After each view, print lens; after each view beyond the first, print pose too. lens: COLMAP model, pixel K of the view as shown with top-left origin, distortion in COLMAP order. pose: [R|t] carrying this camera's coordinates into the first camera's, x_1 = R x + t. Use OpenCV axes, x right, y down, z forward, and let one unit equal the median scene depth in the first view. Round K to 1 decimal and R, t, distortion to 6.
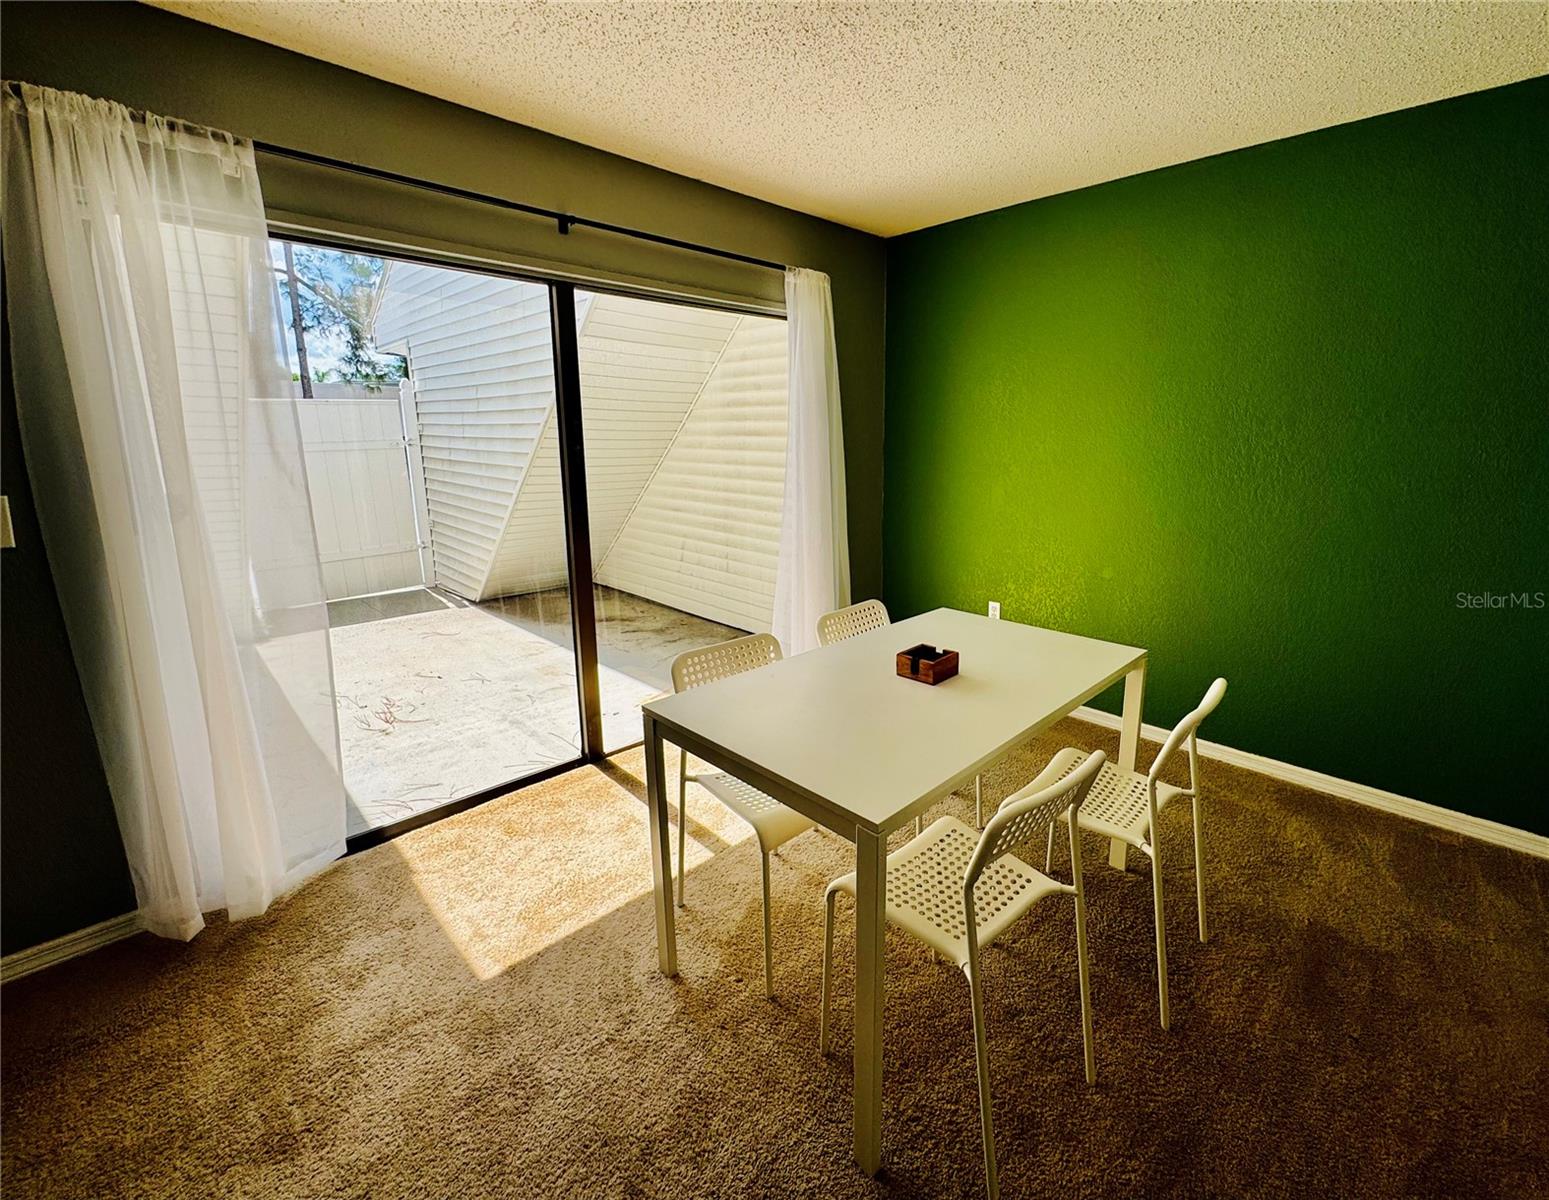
lens RADIAL K [[668.9, 0, 836.7], [0, 668.9, 541.0], [0, 0, 1]] dist [0.004746, 0.000455]
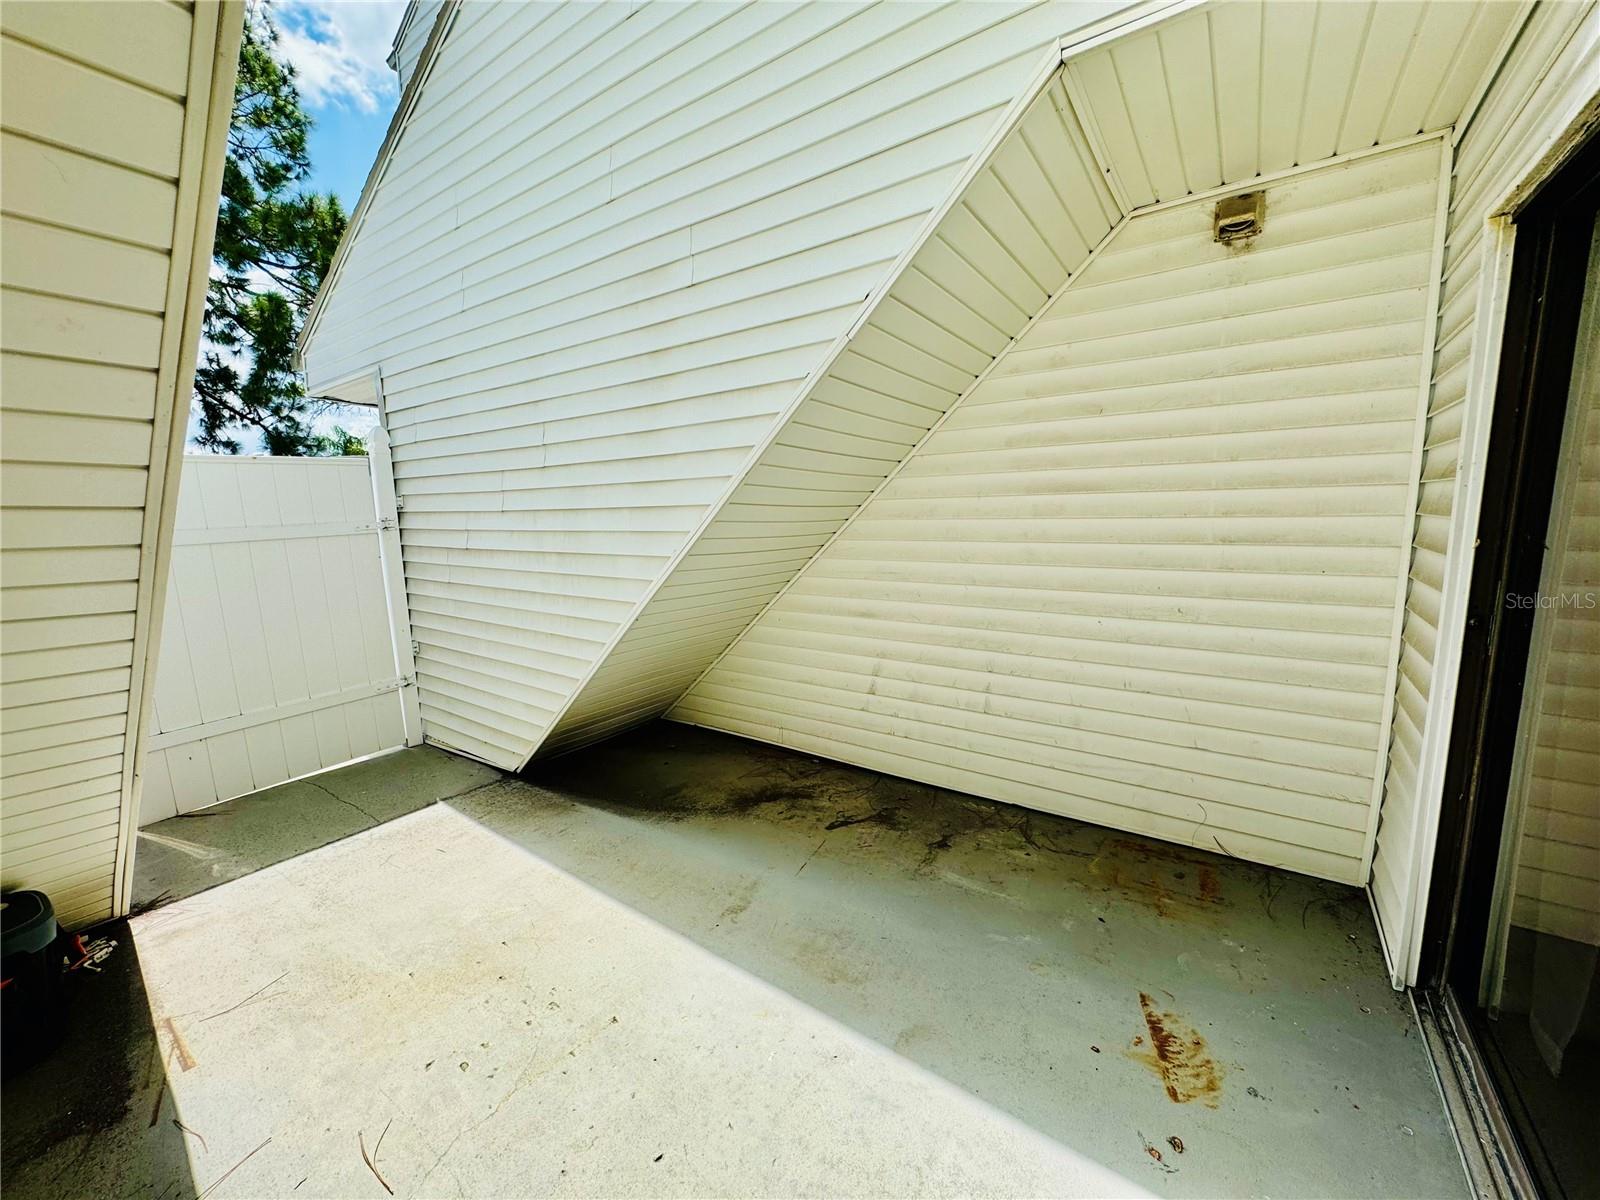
lens RADIAL K [[635.0, 0, 803.1], [0, 635.0, 594.9], [0, 0, 1]] dist [-0.004271, -0.000060]
pose [[0.989406, -0.039984, 0.139560, -0.401198], [0.044208, 0.998649, -0.027301, -0.054704], [-0.138280, 0.033181, 0.989837, 0.424456]]
